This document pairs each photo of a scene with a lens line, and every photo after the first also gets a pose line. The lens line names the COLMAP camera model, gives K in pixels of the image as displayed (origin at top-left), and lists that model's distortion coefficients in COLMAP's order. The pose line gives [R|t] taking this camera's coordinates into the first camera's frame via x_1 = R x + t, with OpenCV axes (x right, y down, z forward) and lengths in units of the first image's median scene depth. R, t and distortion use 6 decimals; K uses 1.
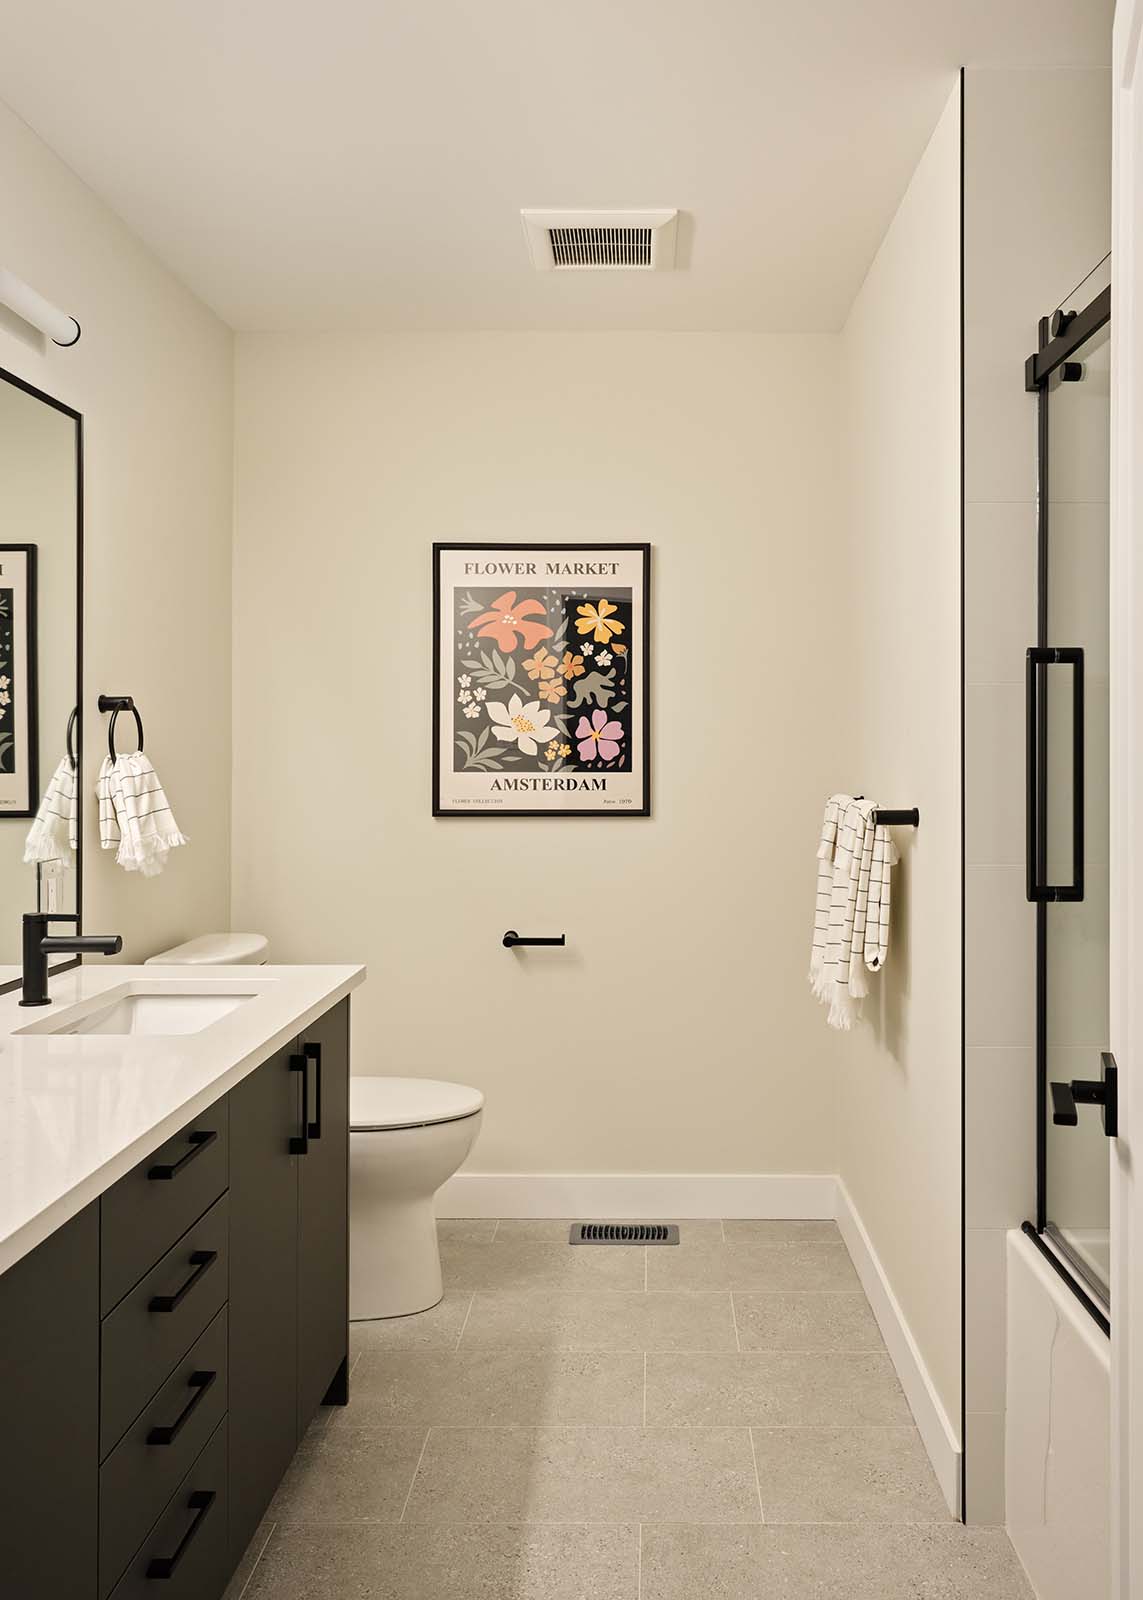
lens RADIAL K [[1301.8, 0, 641.6], [0, 1301.8, 724.6], [0, 0, 1]] dist [0.001996, 0.002757]
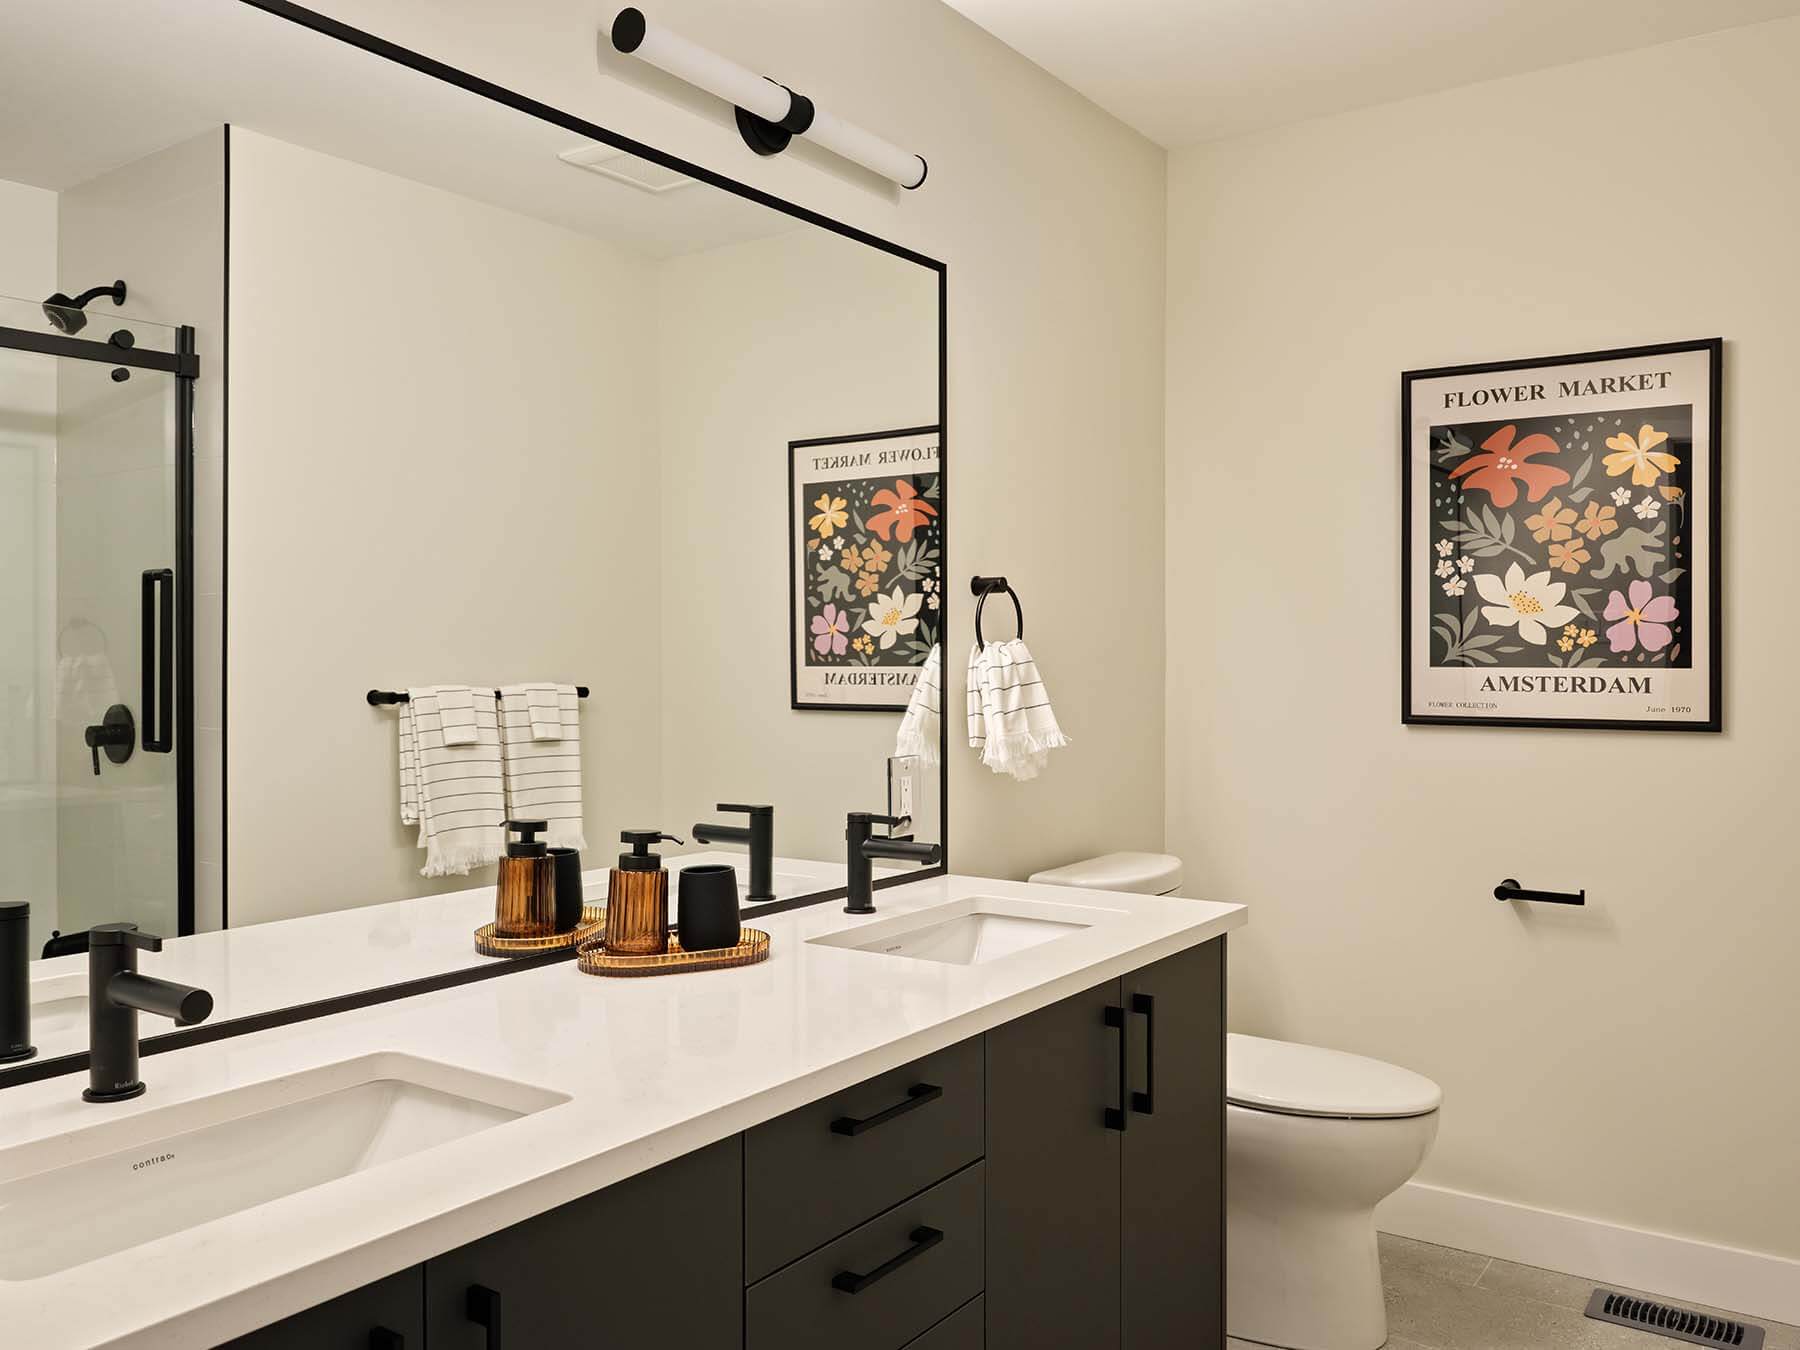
lens RADIAL K [[1452.8, 0, 901.3], [0, 1452.8, 649.3], [0, 0, 1]] dist [0.003157, 0.000299]
pose [[0.821480, -0.001748, -0.570234, 0.089247], [0.012084, 0.999824, 0.014343, 0.009947], [0.570109, -0.018674, 0.821357, 0.114736]]
